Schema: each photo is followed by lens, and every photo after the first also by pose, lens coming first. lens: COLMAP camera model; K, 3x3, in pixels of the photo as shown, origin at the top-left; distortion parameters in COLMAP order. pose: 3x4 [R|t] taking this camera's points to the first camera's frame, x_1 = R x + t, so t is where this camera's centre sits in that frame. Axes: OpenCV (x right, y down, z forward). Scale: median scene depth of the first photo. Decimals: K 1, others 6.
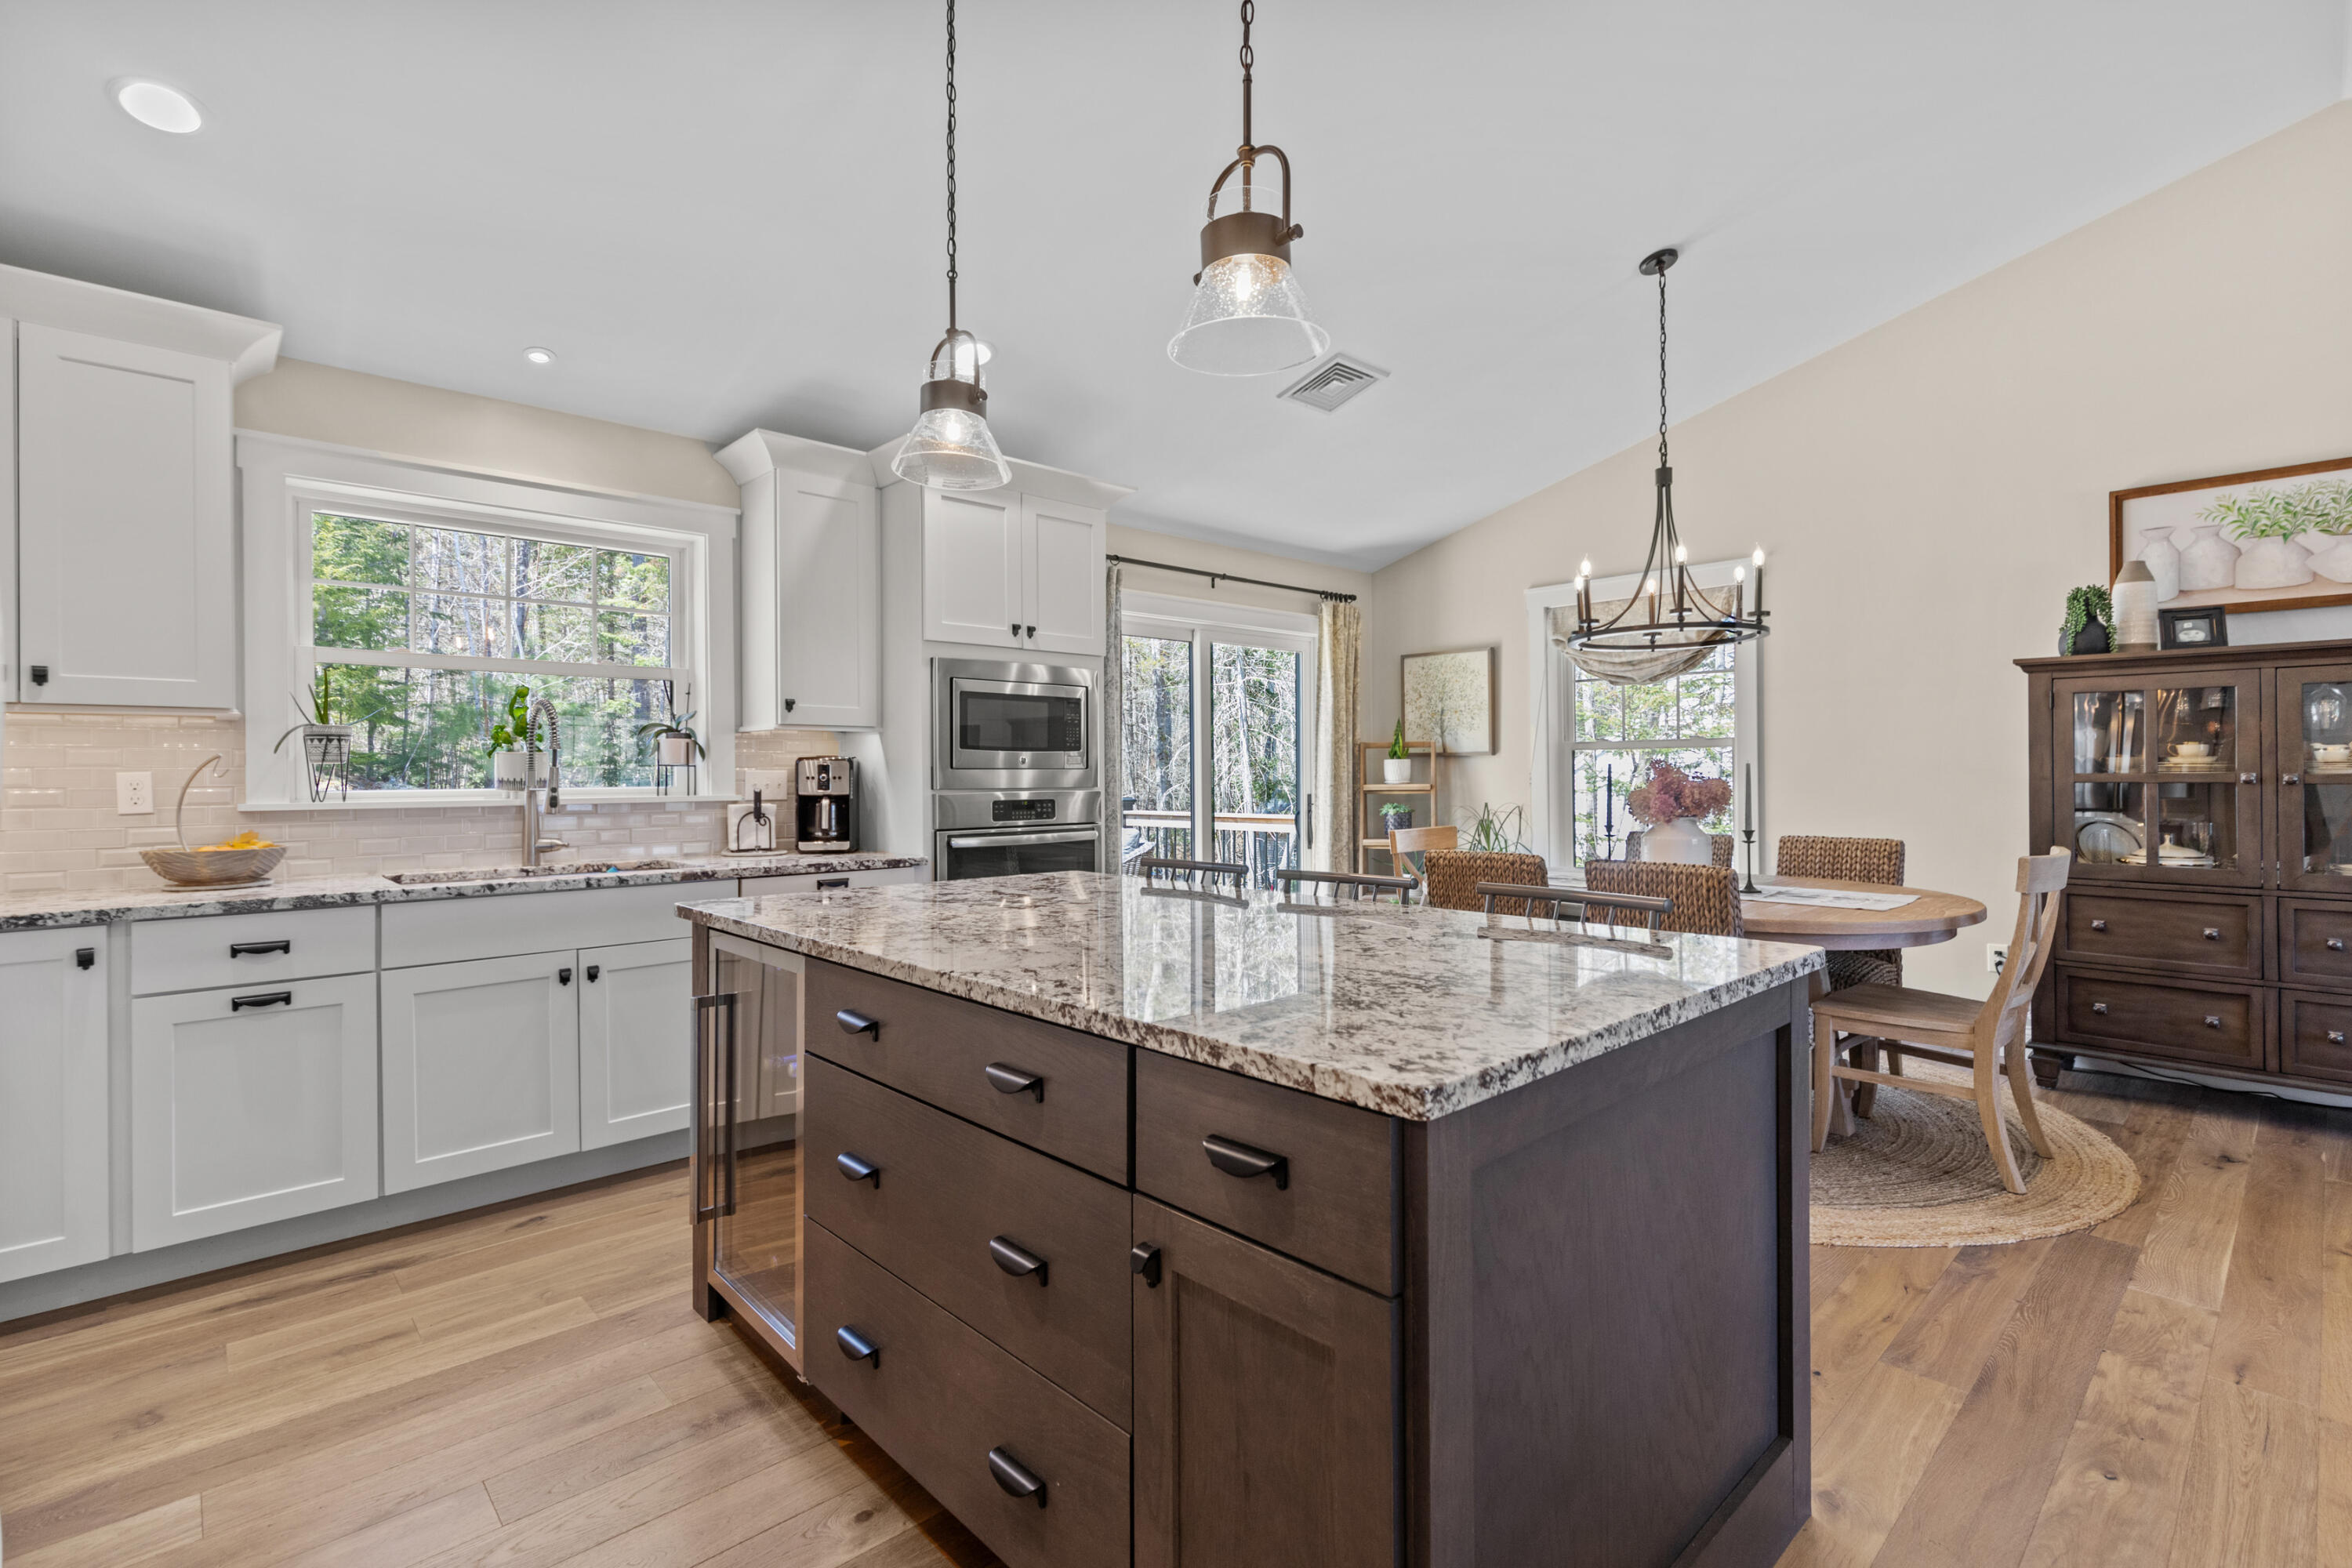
lens RADIAL K [[1070.5, 0, 1187.7], [0, 1070.5, 775.5], [0, 0, 1]] dist [0.000599, -0.000163]
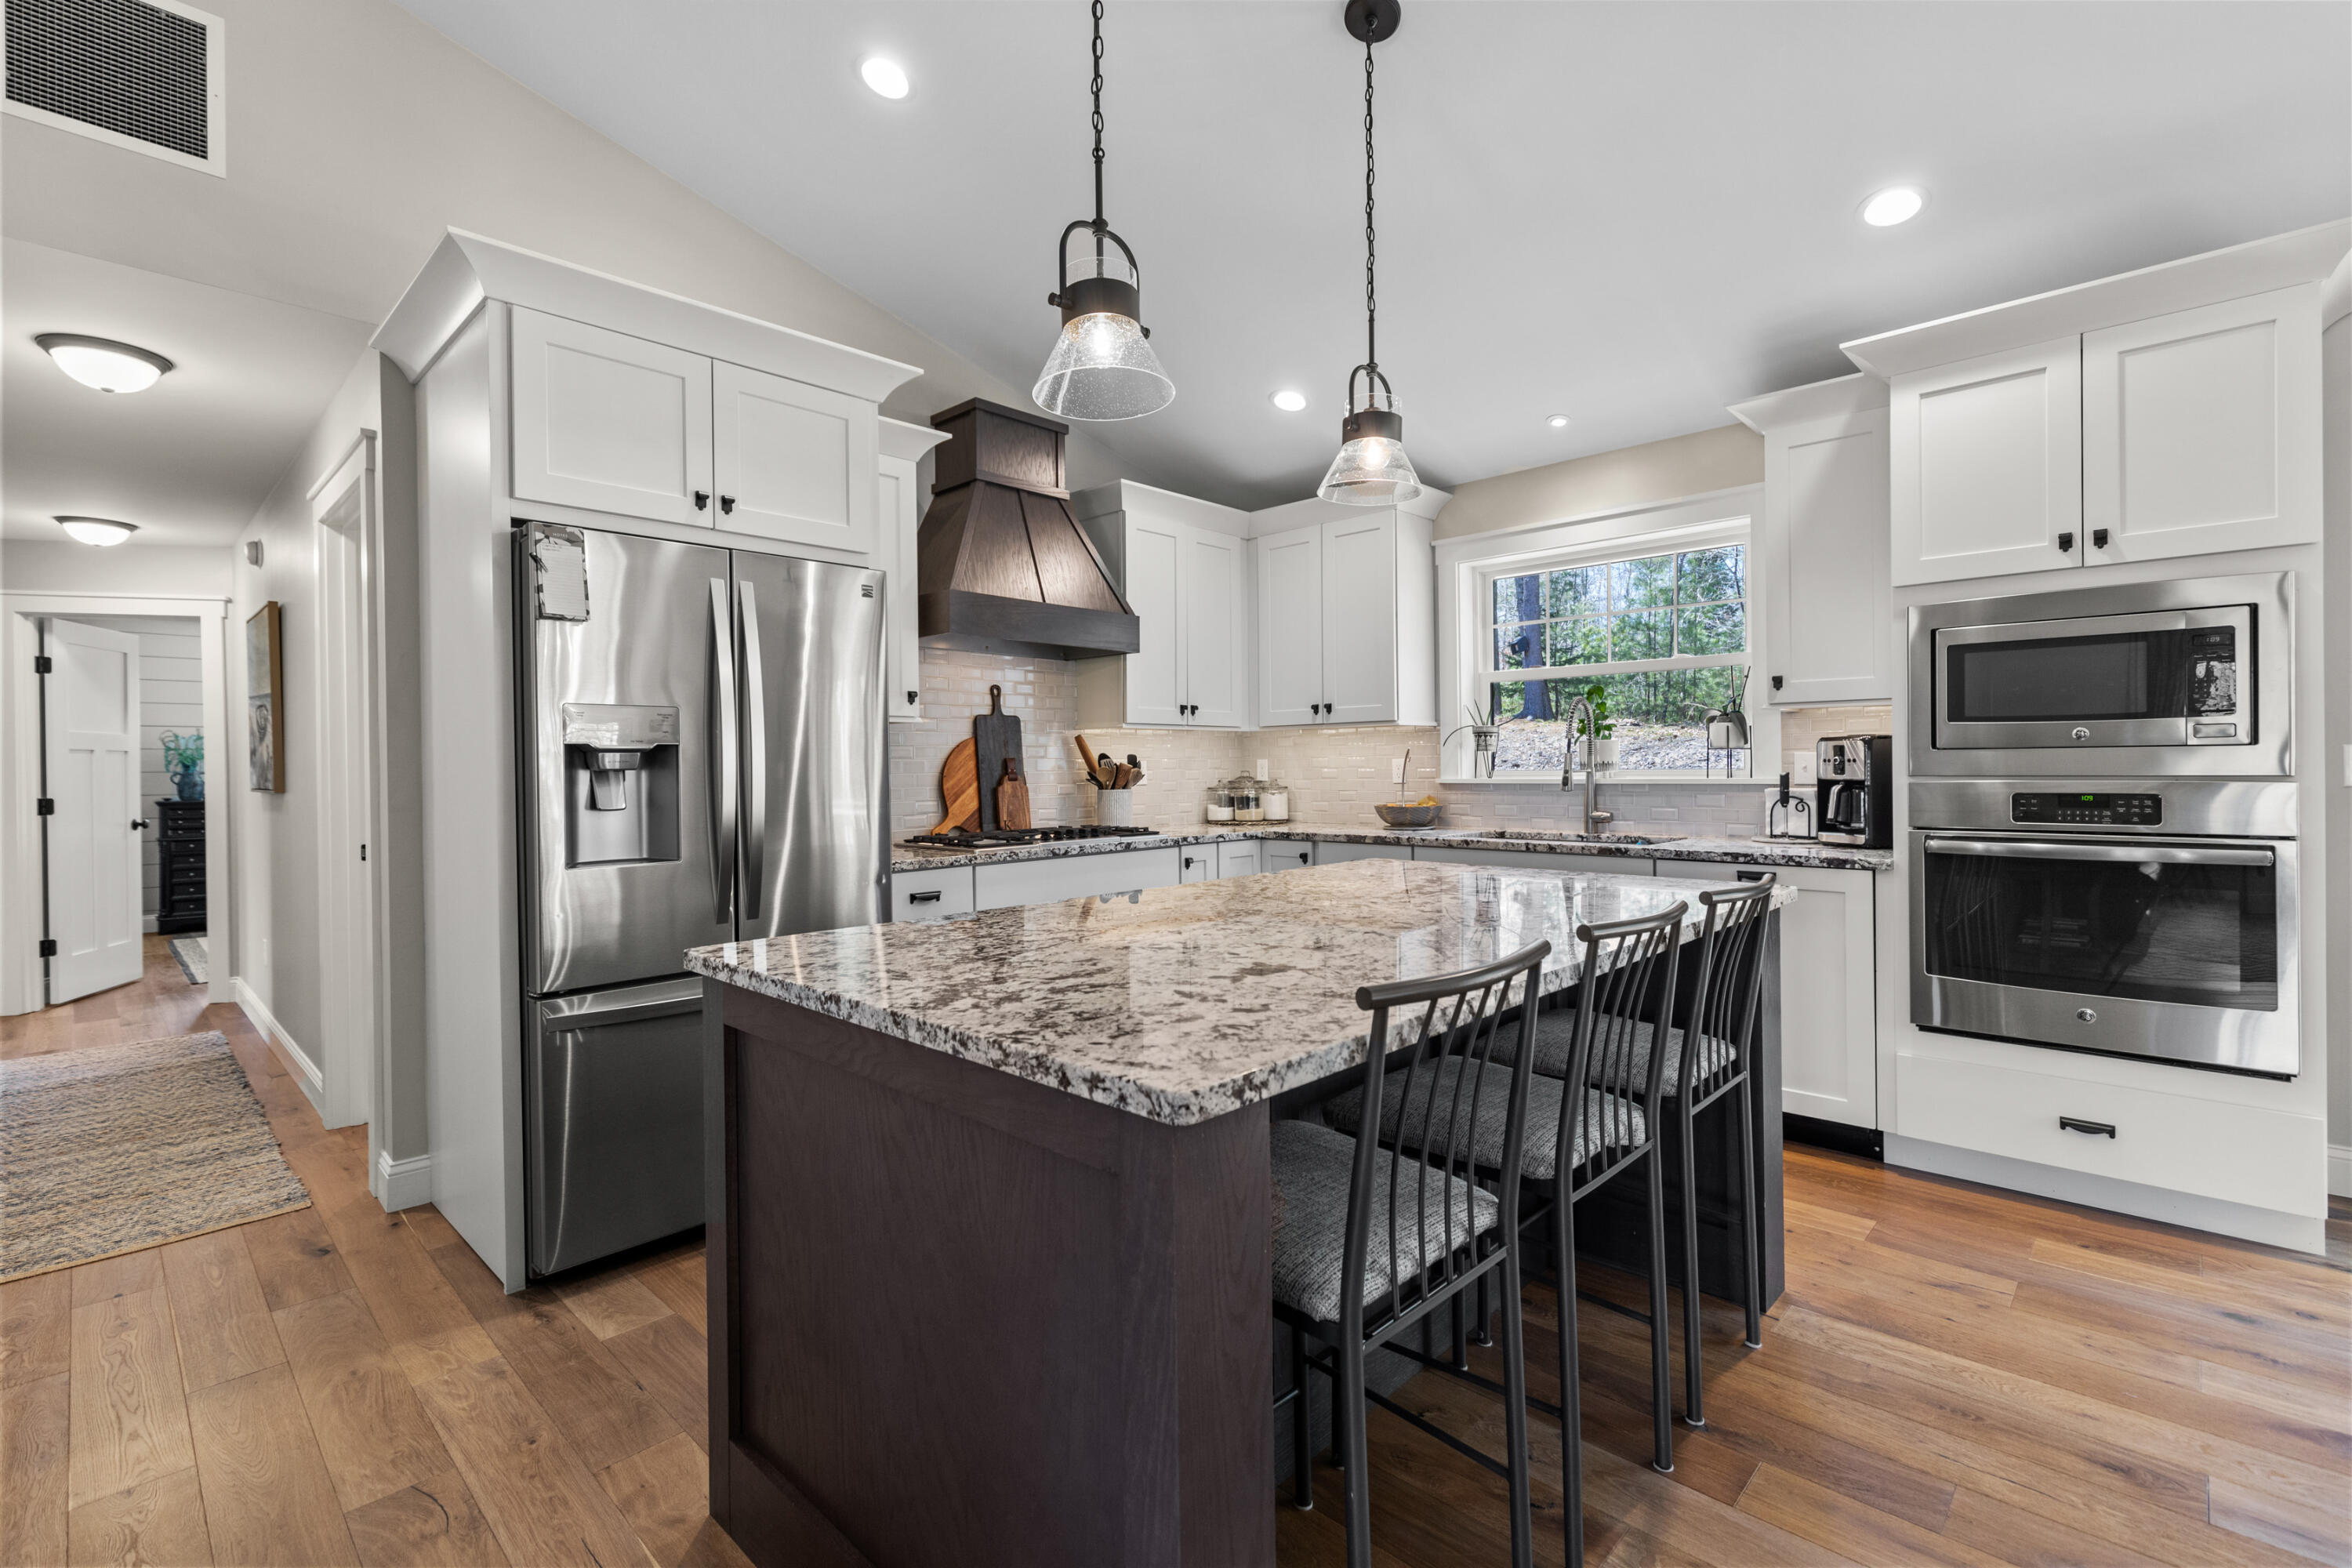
lens RADIAL K [[1048.9, 0, 1191.4], [0, 1048.9, 770.5], [0, 0, 1]] dist [0.004141, -0.000109]
pose [[0.054320, 0.010600, -0.998467, 0.507660], [0.010152, 0.999886, 0.011167, -0.004904], [0.998472, -0.010743, 0.054206, 0.435582]]
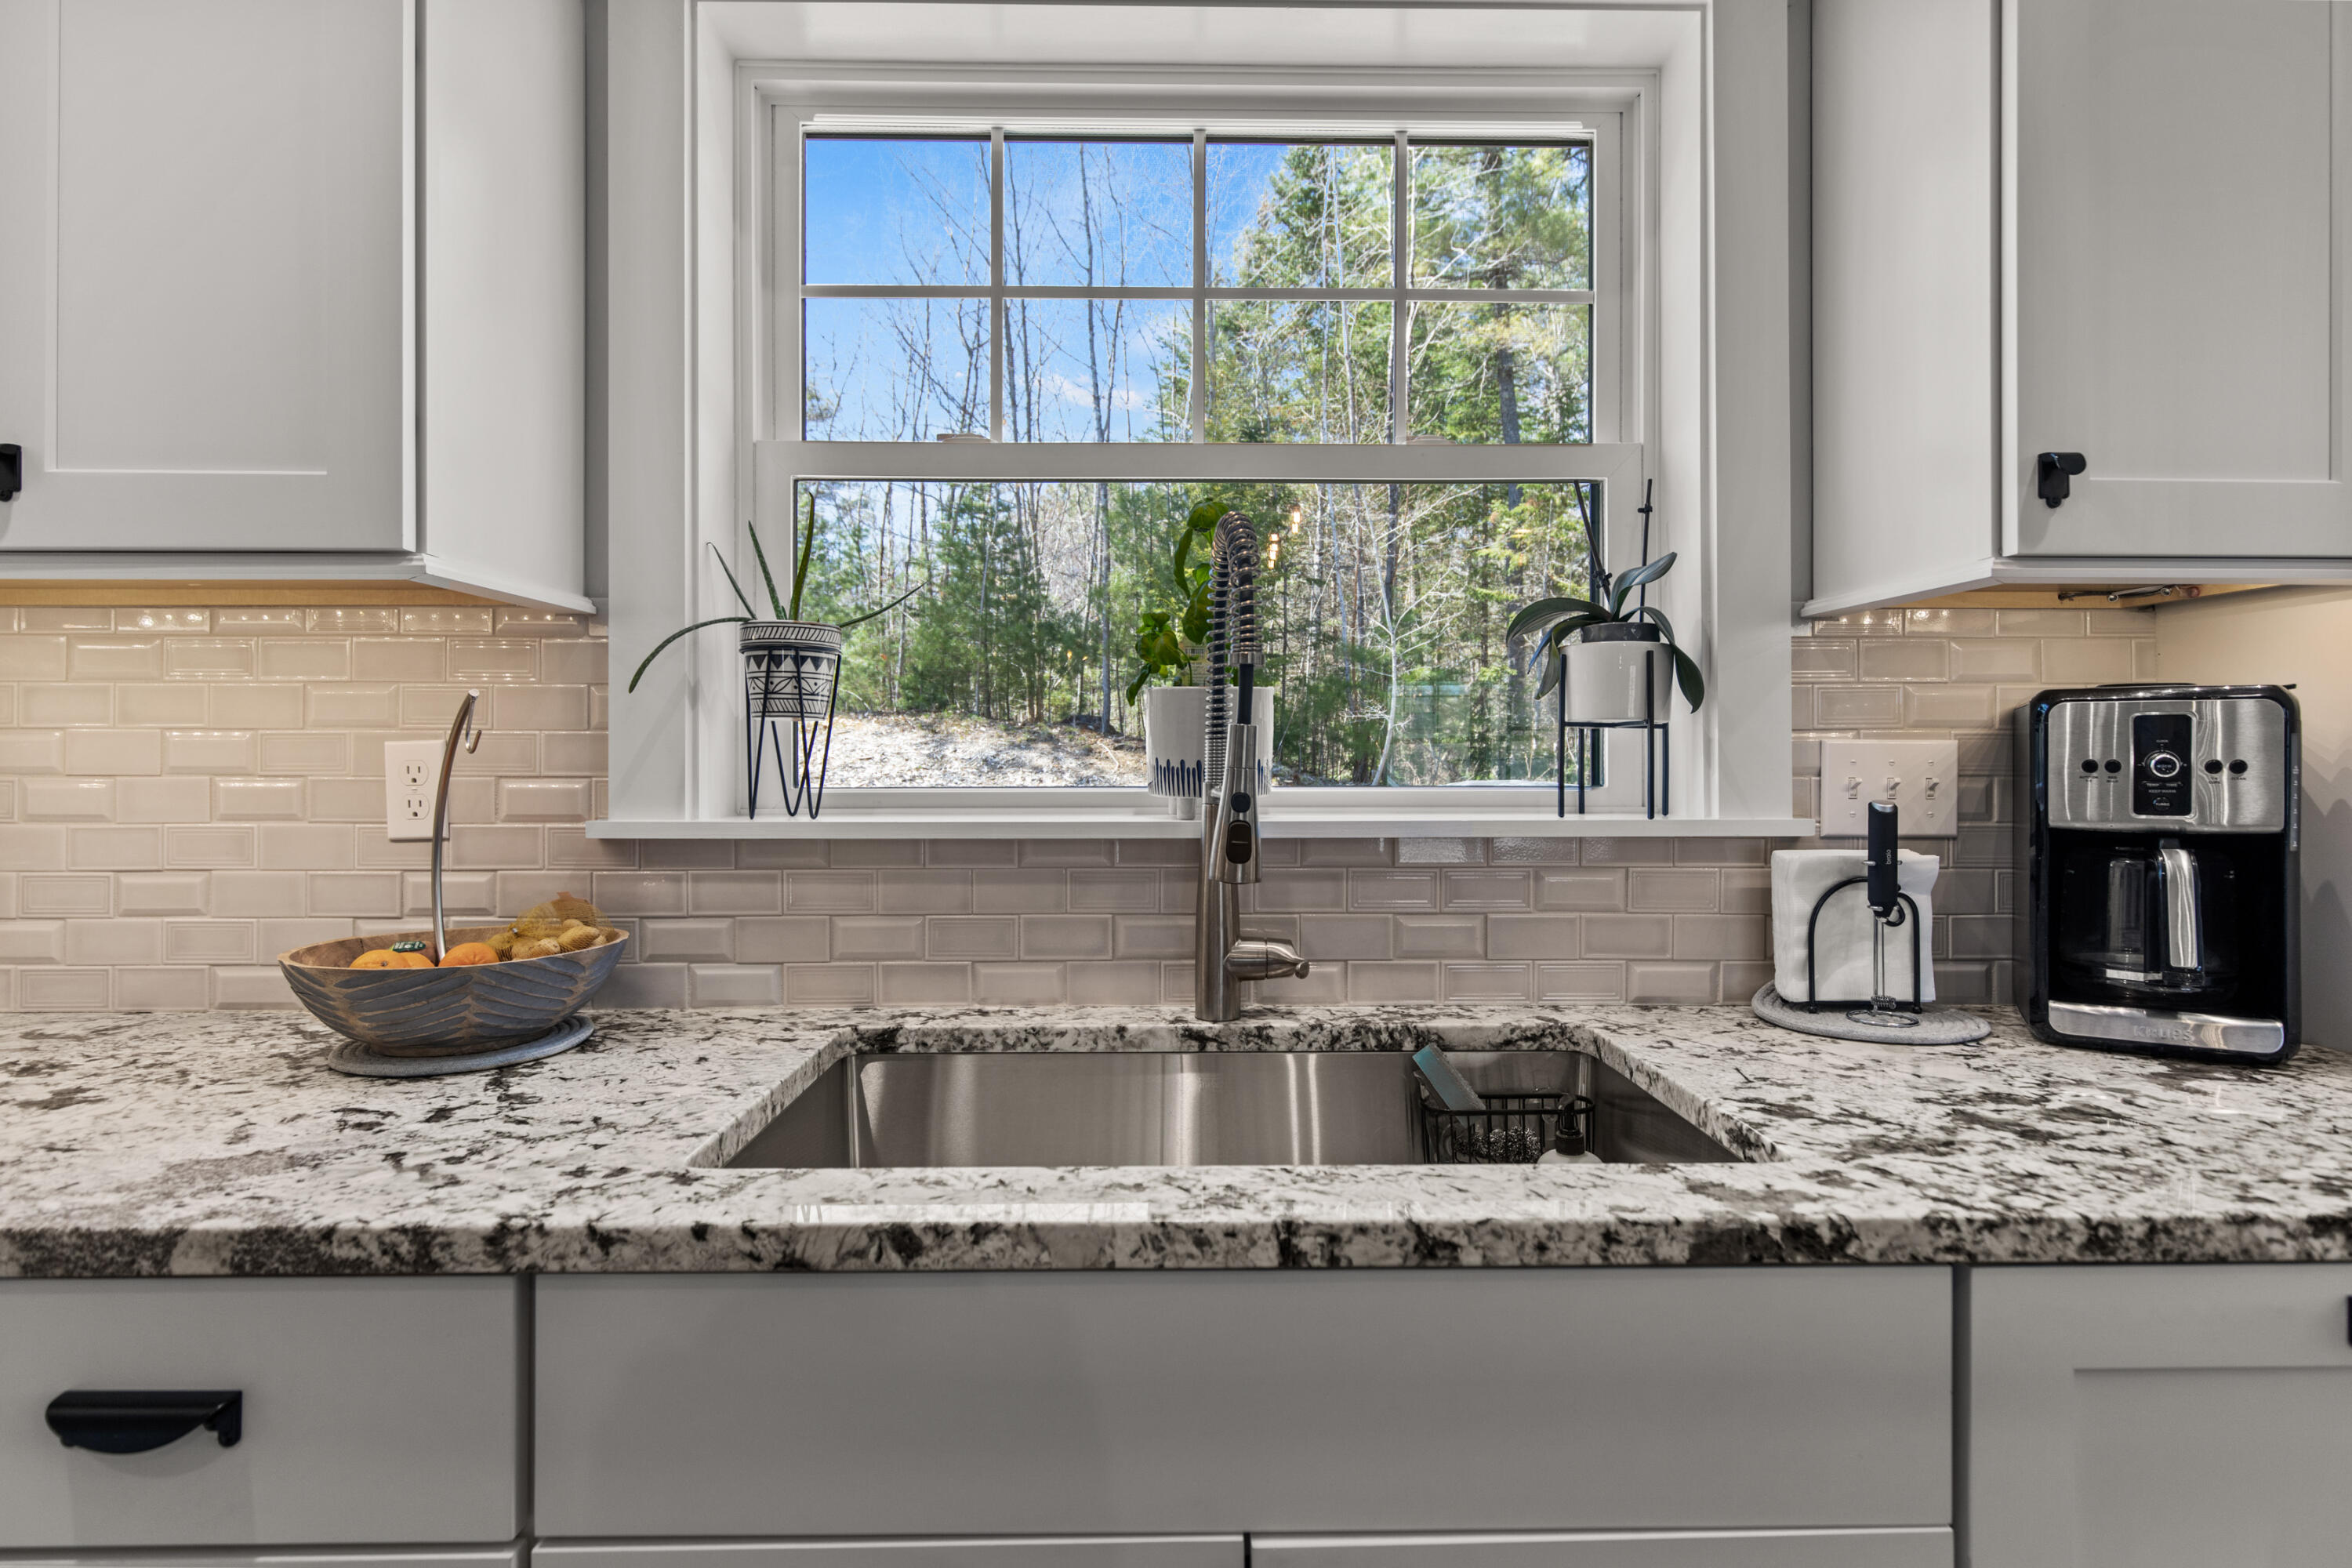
lens RADIAL K [[1199.2, 0, 1187.1], [0, 1199.2, 759.2], [0, 0, 1]] dist [-0.001804, -0.000139]
pose [[0.738310, 0.005368, -0.674441, -0.328072], [-0.004526, 0.999985, 0.003005, 0.000711], [0.674447, 0.000834, 0.738323, 0.644248]]
